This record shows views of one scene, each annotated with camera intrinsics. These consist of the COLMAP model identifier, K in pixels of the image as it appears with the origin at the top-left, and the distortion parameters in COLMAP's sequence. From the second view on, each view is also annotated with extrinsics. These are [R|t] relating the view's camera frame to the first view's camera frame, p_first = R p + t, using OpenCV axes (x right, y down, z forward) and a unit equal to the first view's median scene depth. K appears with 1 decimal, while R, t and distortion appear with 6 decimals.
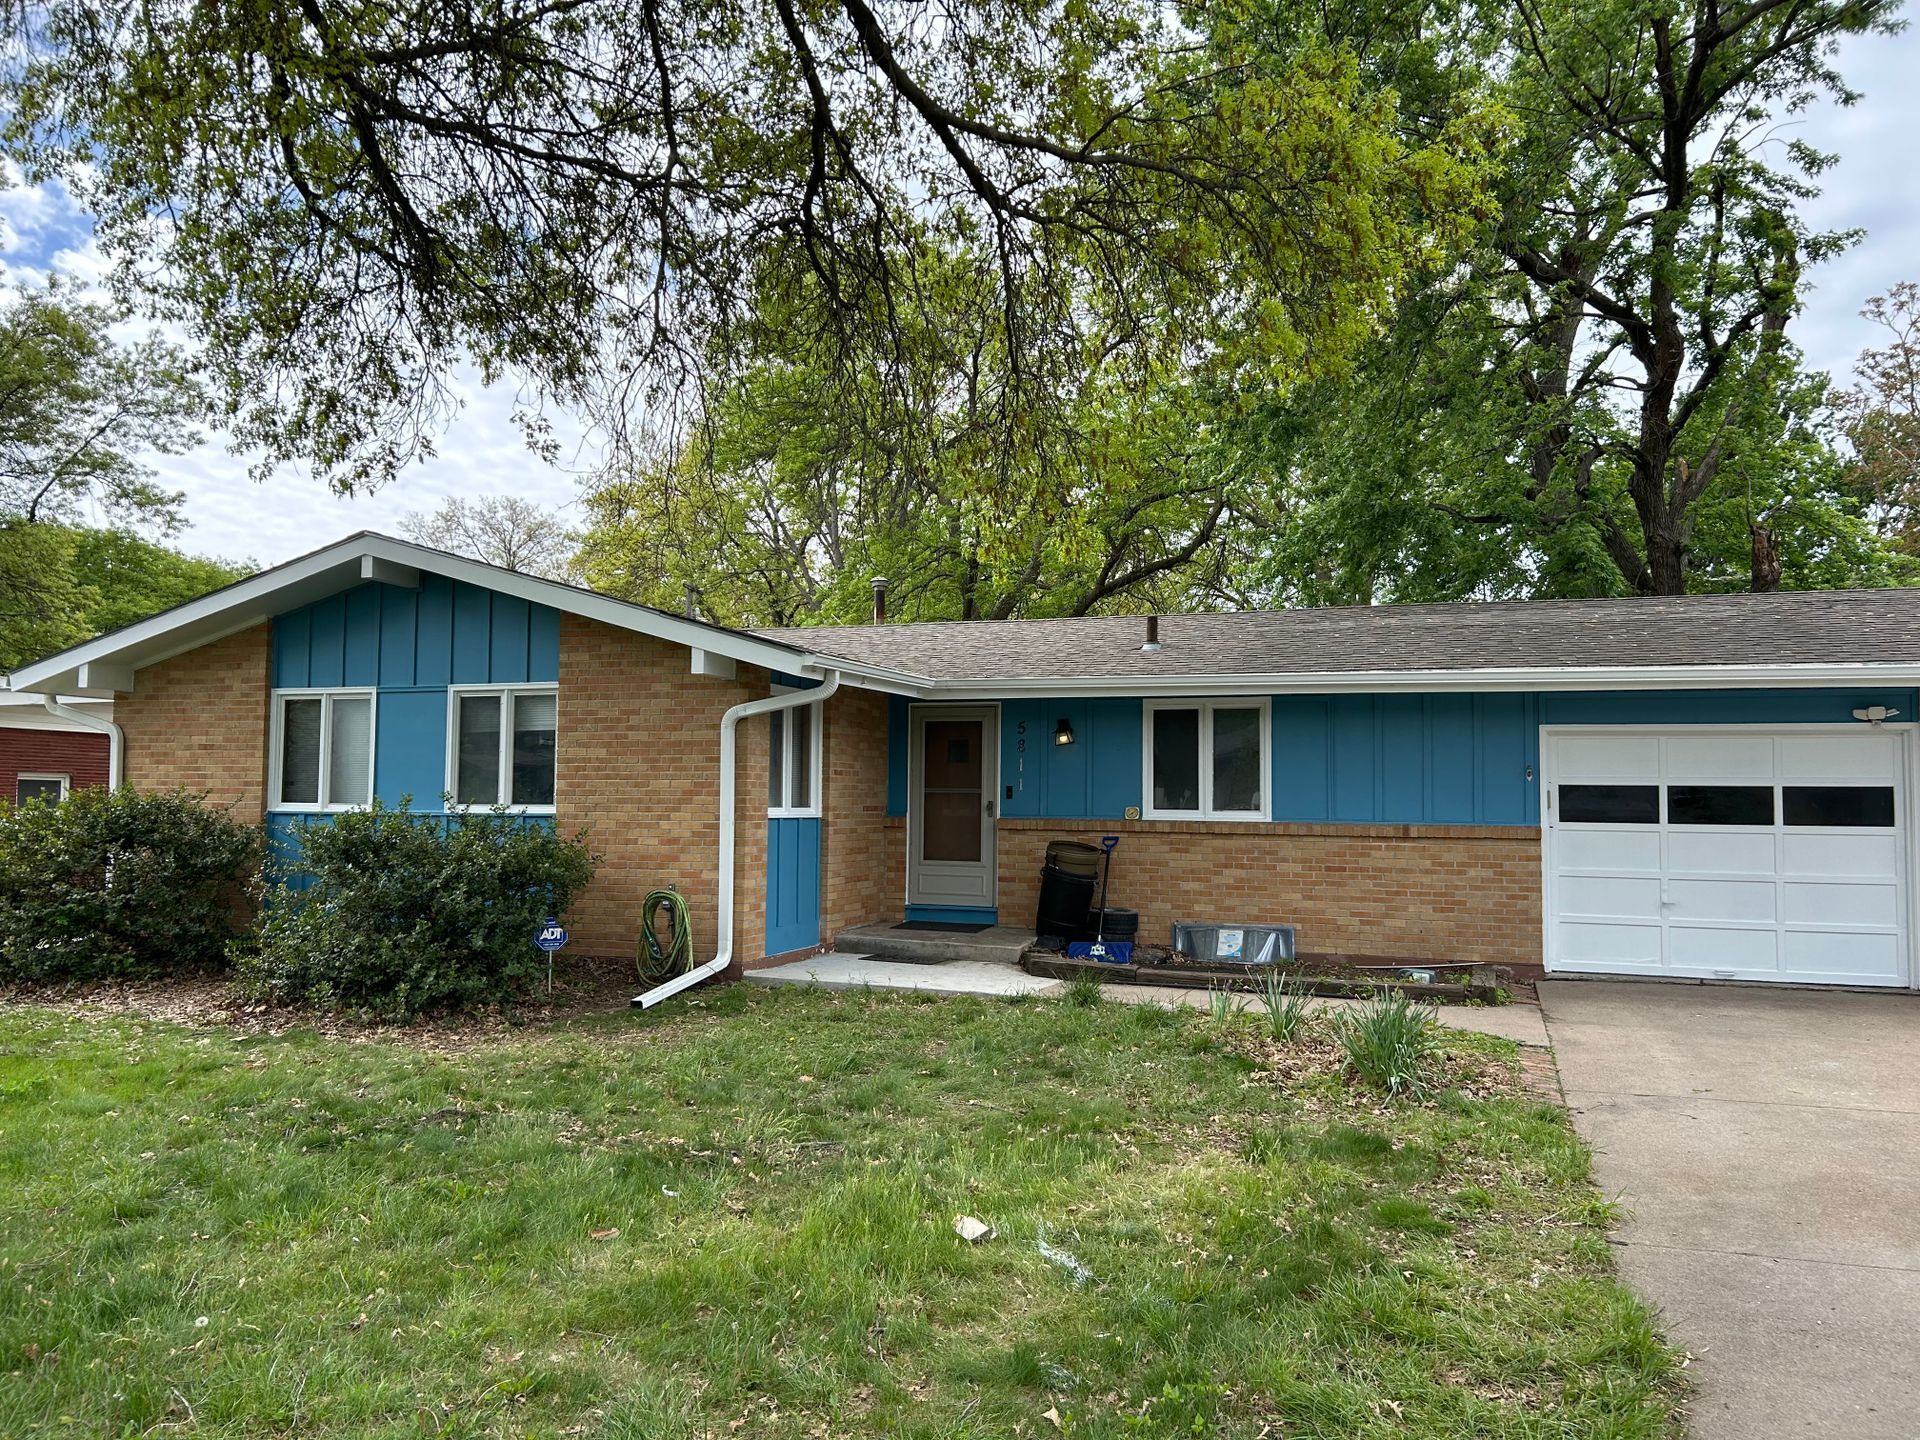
lens RADIAL K [[1418.7, 0, 959.7], [0, 1418.7, 714.7], [0, 0, 1]] dist [0.026536, -0.009030]
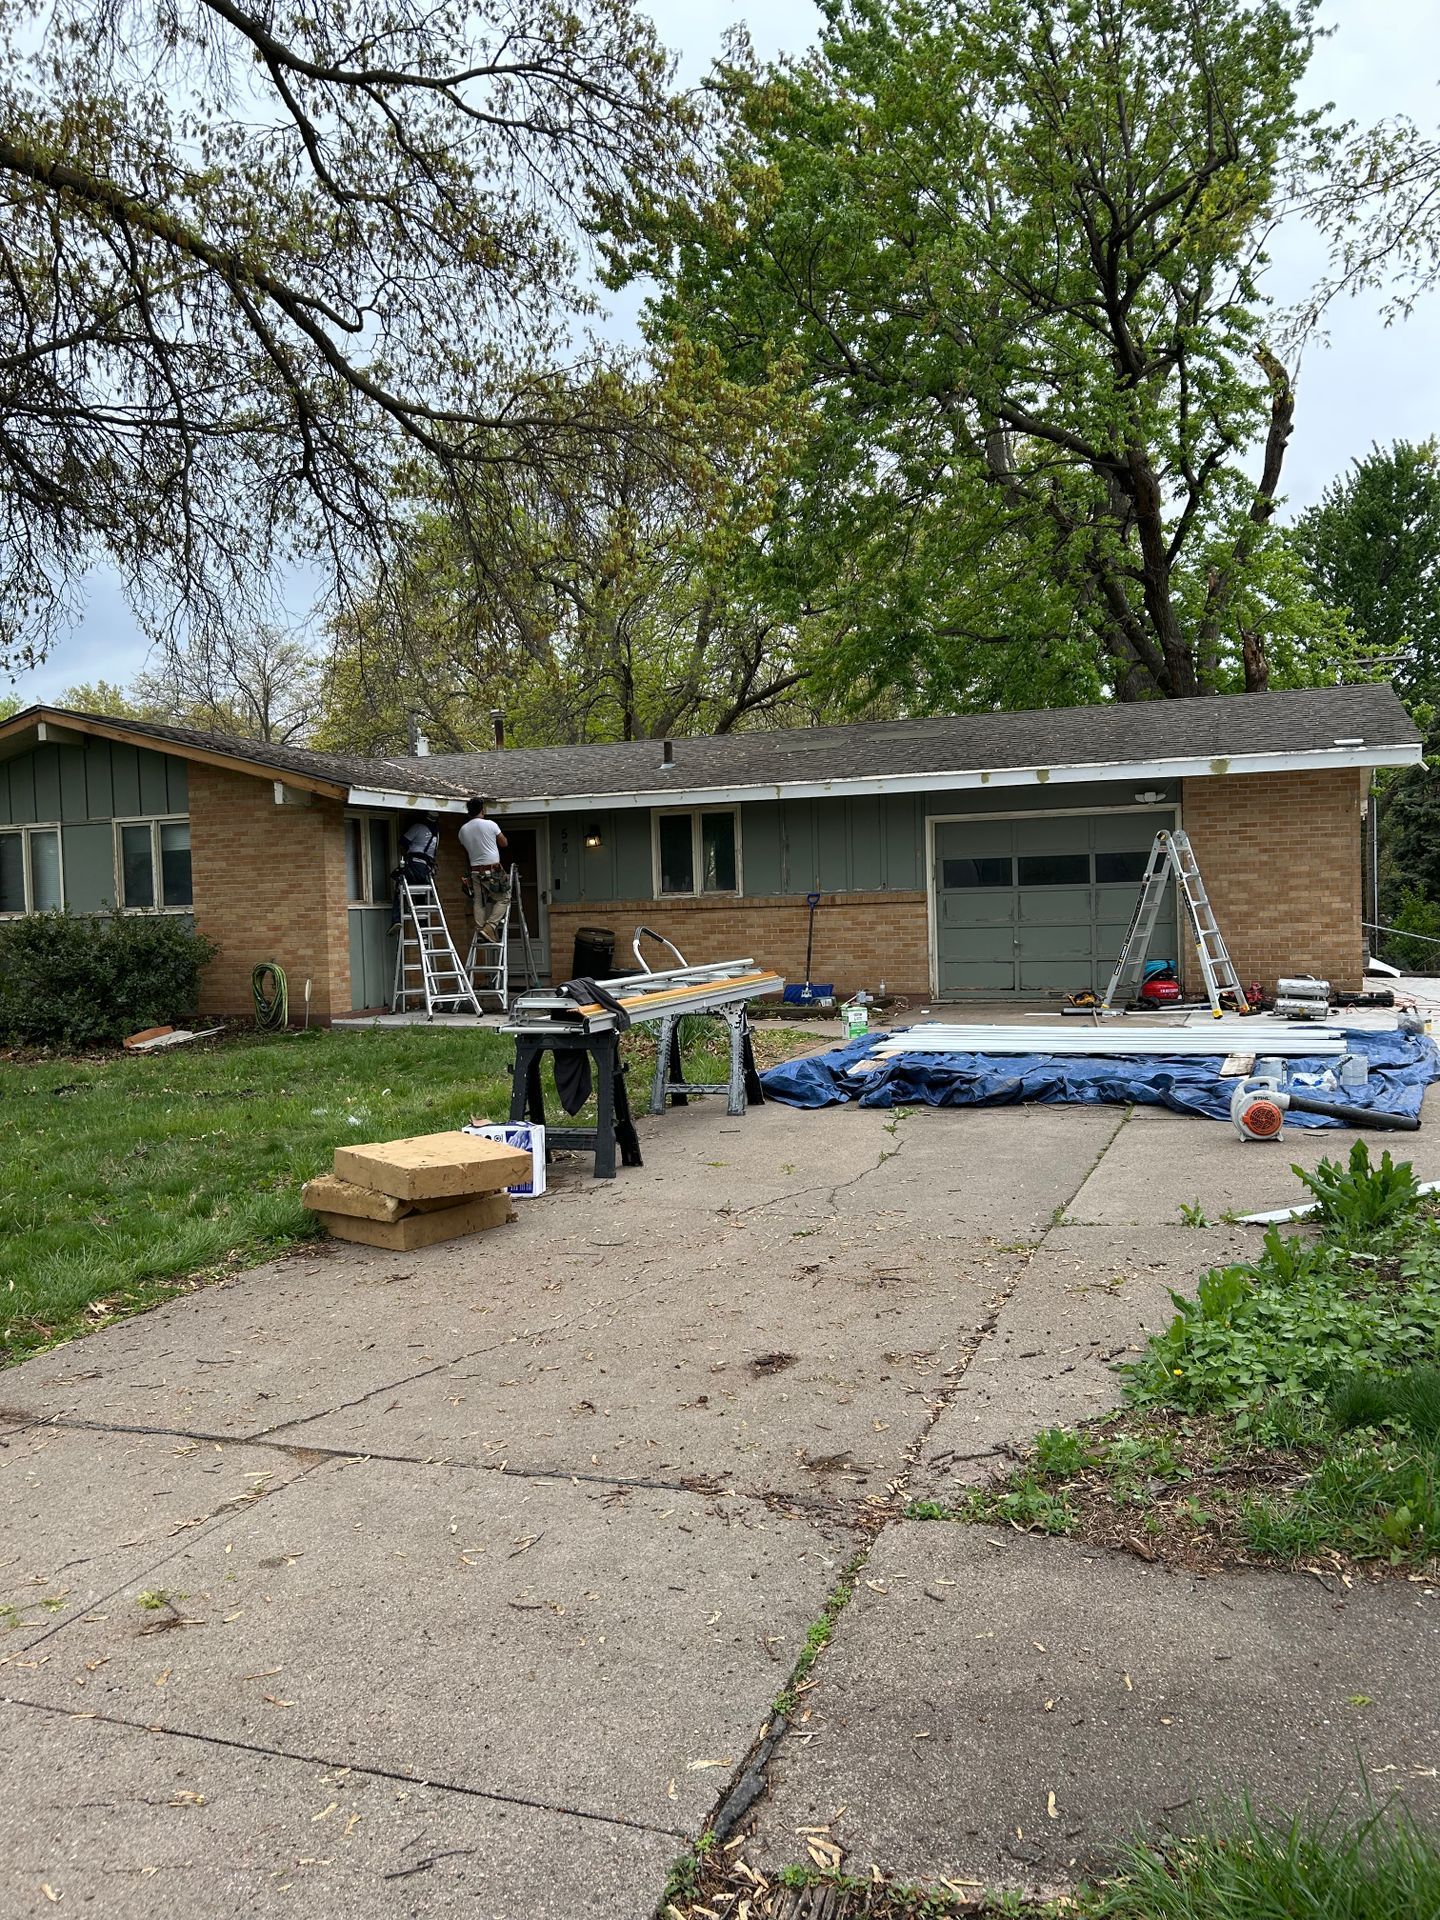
lens RADIAL K [[1418.7, 0, 721.6], [0, 1418.7, 962.0], [0, 0, 1]] dist [0.026536, -0.009030]
pose [[0.999098, -0.039716, -0.015020, 0.221758], [0.041015, 0.994215, 0.099265, 0.003445], [0.010990, -0.099792, 0.994948, -0.320022]]
